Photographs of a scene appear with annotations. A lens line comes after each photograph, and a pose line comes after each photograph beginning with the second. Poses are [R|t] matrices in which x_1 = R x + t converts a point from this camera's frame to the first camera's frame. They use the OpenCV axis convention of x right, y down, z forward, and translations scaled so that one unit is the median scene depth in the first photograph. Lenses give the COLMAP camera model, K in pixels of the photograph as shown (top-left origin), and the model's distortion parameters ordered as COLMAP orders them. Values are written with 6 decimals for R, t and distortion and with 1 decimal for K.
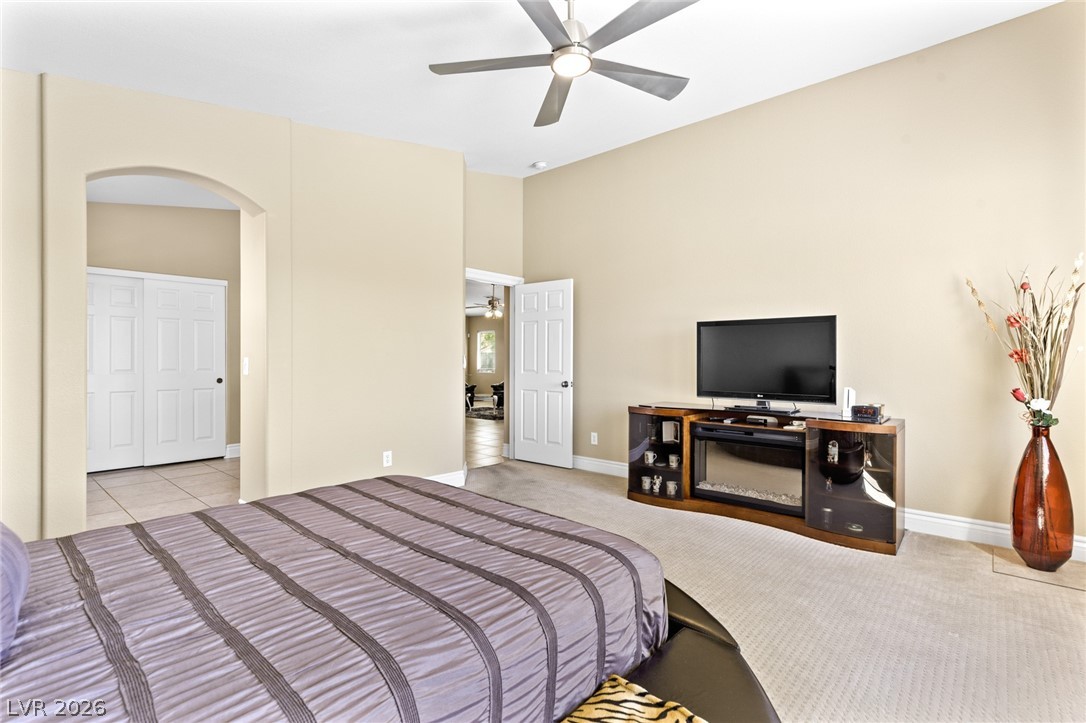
lens RADIAL K [[515.2, 0, 540.3], [0, 515.2, 348.3], [0, 0, 1]] dist [-0.003964, -0.000061]
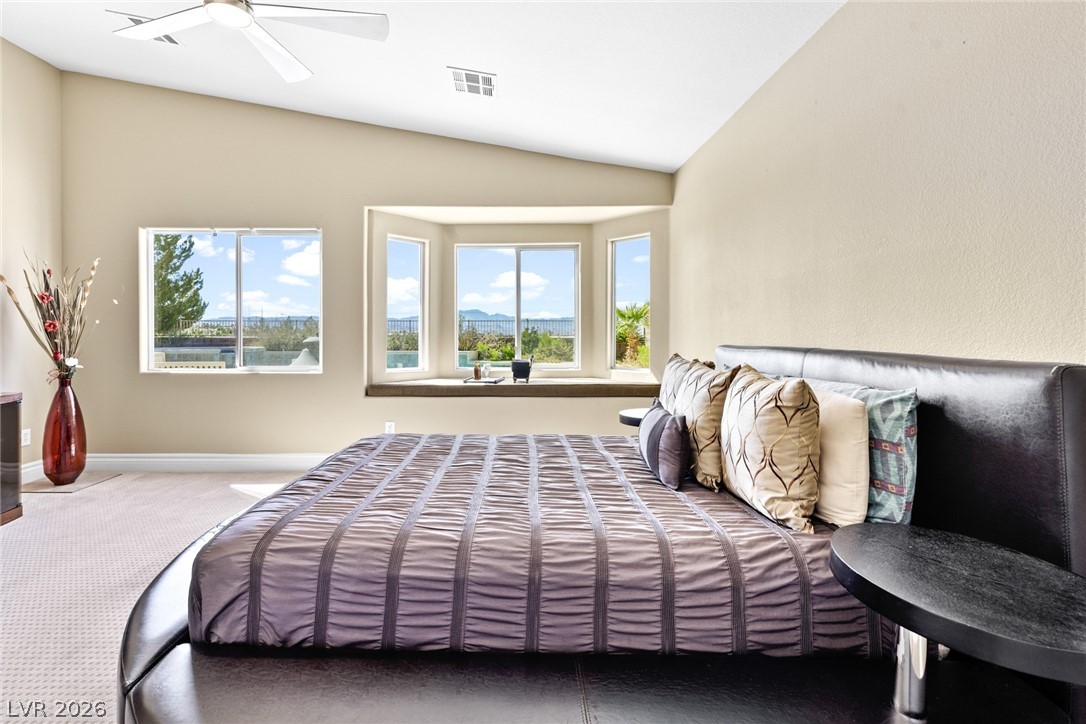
lens RADIAL K [[510.9, 0, 509.6], [0, 510.9, 330.6], [0, 0, 1]] dist [0.002741, 0.000440]
pose [[-0.674311, 0.002417, 0.738443, -0.667818], [-0.012432, 0.999816, -0.014625, 0.026875], [-0.738343, -0.019042, -0.674157, 0.876815]]
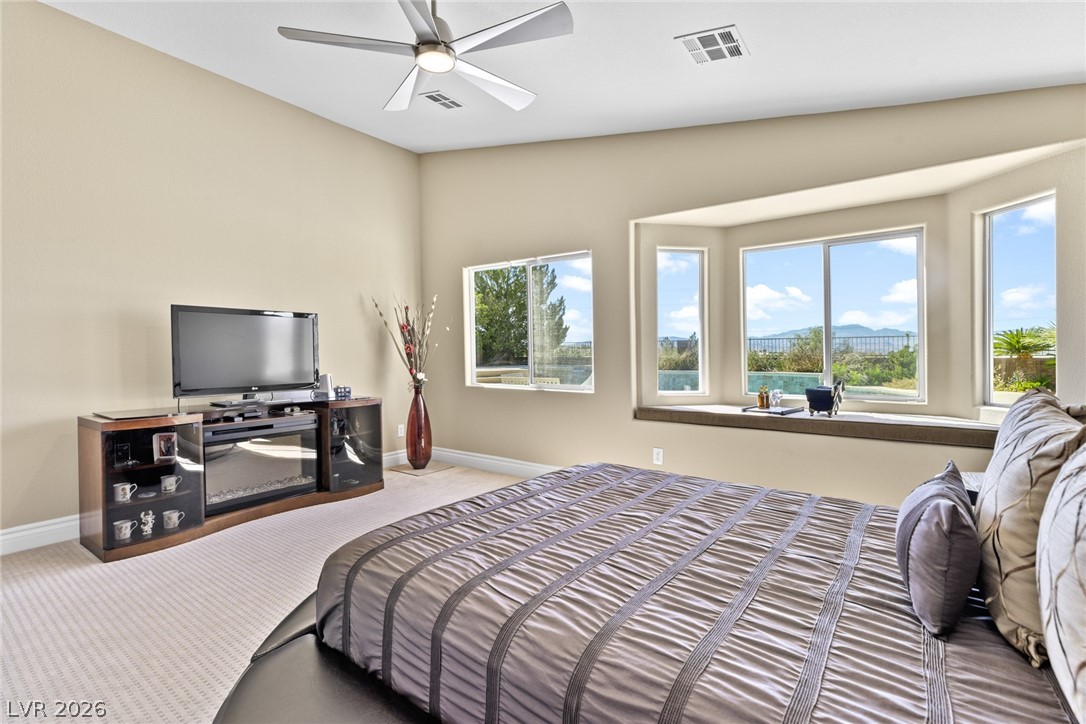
lens RADIAL K [[502.6, 0, 540.4], [0, 502.6, 355.1], [0, 0, 1]] dist [0.002850, 0.000403]
pose [[-0.106998, -0.004412, 0.994249, -0.655758], [-0.011668, 0.999927, 0.003182, 0.022575], [-0.994191, -0.011261, -0.107042, 0.643904]]
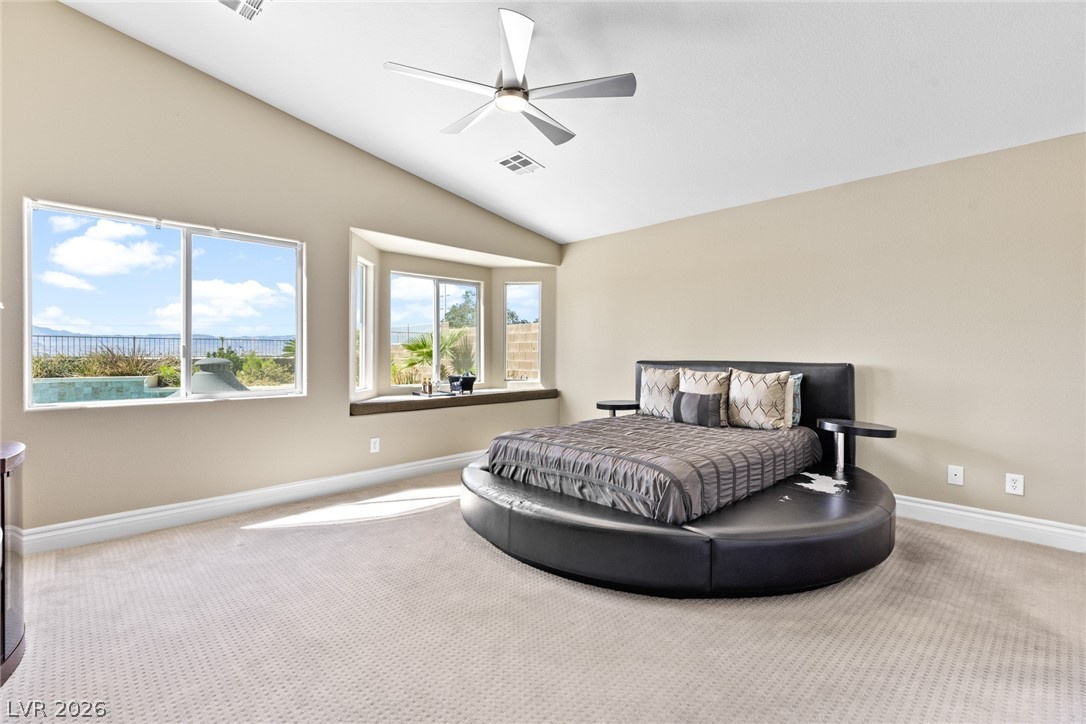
lens RADIAL K [[502.6, 0, 540.4], [0, 502.6, 355.1], [0, 0, 1]] dist [0.002850, 0.000403]
pose [[-0.999611, -0.002653, 0.027780, -0.027094], [-0.003035, 0.999901, -0.013717, 0.038448], [-0.027741, -0.013796, -0.999520, 1.502029]]
